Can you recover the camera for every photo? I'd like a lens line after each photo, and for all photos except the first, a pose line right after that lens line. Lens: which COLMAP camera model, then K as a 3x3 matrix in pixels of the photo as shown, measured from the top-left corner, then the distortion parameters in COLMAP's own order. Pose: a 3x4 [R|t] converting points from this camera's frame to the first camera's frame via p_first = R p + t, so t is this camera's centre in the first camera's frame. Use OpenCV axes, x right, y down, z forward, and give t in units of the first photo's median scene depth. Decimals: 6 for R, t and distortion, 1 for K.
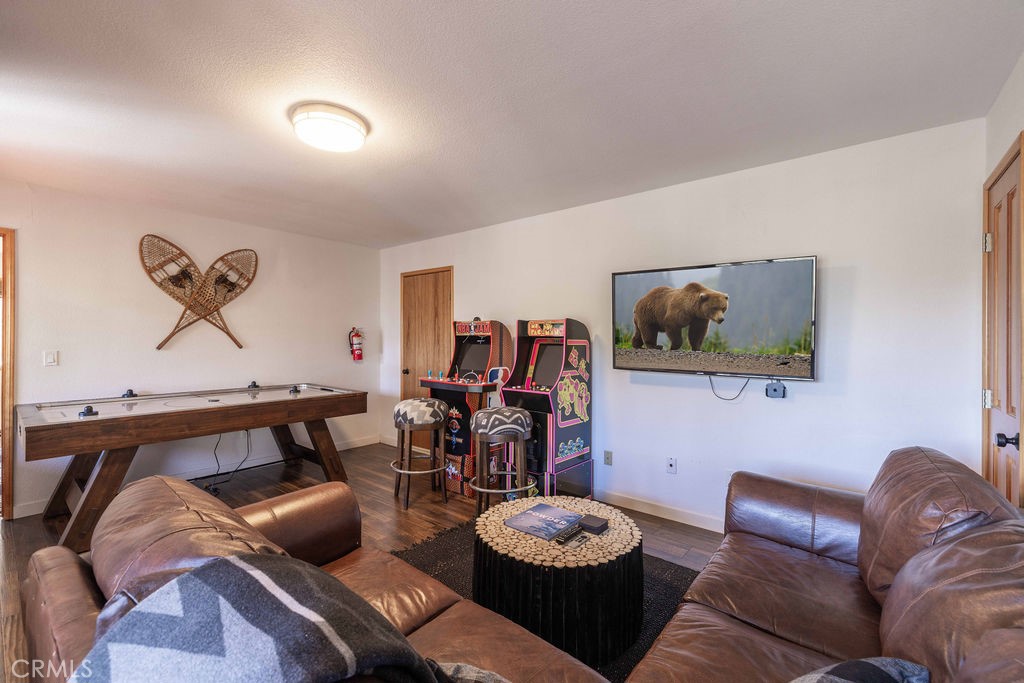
lens RADIAL K [[434.6, 0, 508.2], [0, 434.6, 339.4], [0, 0, 1]] dist [0.001074, 0.000049]
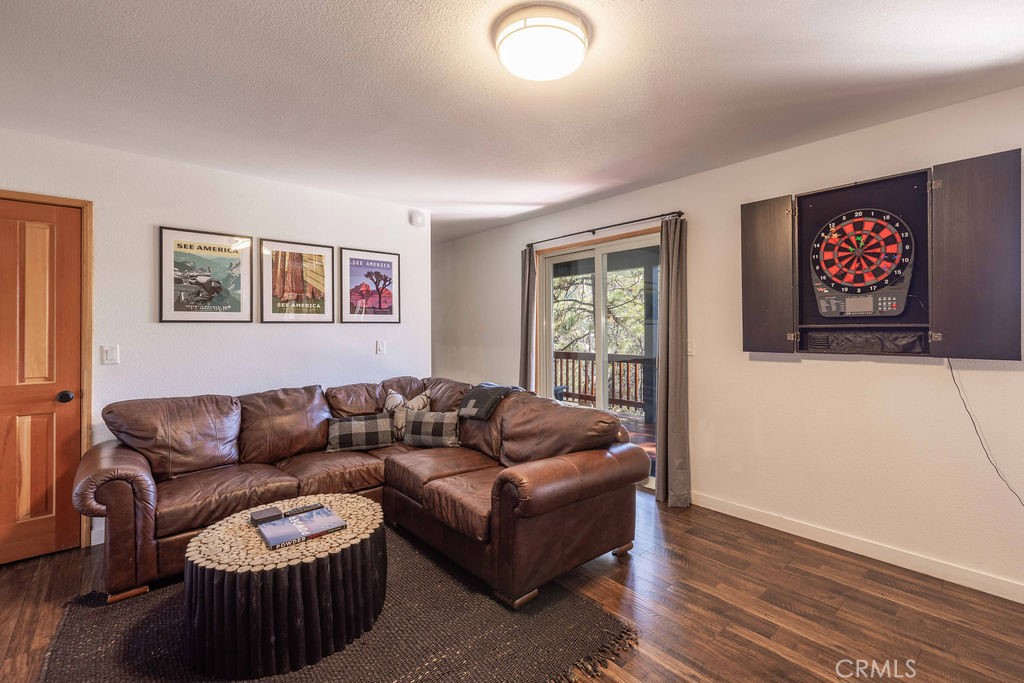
lens RADIAL K [[456.5, 0, 515.0], [0, 456.5, 322.2], [0, 0, 1]] dist [-0.000228, 0.000003]
pose [[-0.985113, 0.002074, 0.171898, -0.497019], [-0.000033, 0.999925, -0.012250, -0.003924], [-0.171910, -0.012073, -0.985039, 1.773358]]
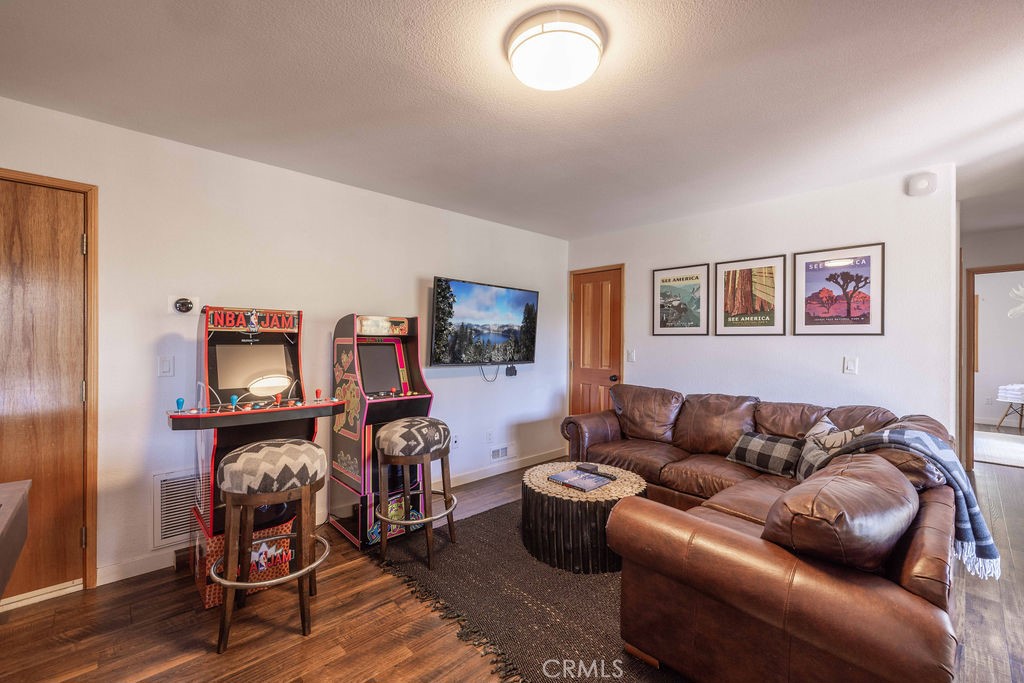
lens RADIAL K [[420.1, 0, 518.2], [0, 420.1, 337.9], [0, 0, 1]] dist [0.002581, 0.000166]
pose [[0.124705, -0.000103, 0.992194, -1.118507], [-0.008143, 0.999966, 0.001128, -0.007092], [-0.992160, -0.008220, 0.124700, 0.968883]]
